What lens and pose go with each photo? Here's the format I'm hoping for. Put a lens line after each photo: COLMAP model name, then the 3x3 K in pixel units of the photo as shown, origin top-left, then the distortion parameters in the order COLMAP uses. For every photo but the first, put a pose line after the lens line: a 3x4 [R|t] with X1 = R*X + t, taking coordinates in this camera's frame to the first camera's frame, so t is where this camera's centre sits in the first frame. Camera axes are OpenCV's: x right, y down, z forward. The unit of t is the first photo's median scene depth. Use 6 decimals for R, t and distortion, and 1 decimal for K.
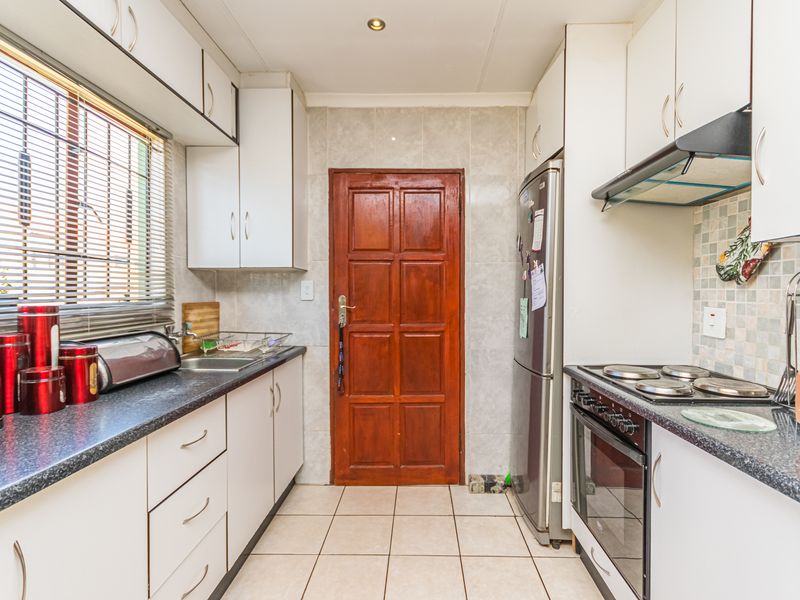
lens RADIAL K [[396.0, 0, 416.1], [0, 396.0, 299.0], [0, 0, 1]] dist [0.002758, 0.000238]
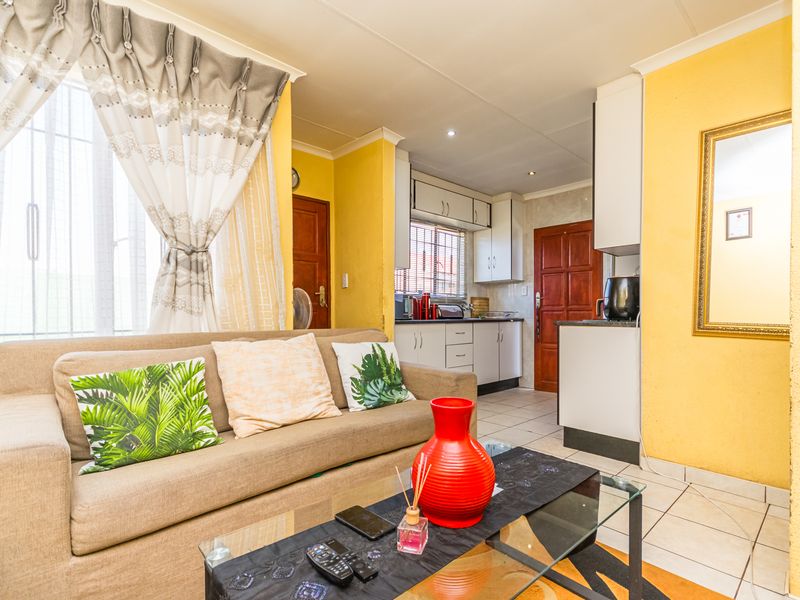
lens RADIAL K [[396.0, 0, 416.1], [0, 396.0, 299.0], [0, 0, 1]] dist [0.002758, 0.000238]
pose [[0.684482, -0.026460, -0.728549, 0.988789], [-0.014702, 0.998637, -0.050082, 0.156976], [0.728882, 0.044991, 0.683160, -0.939200]]
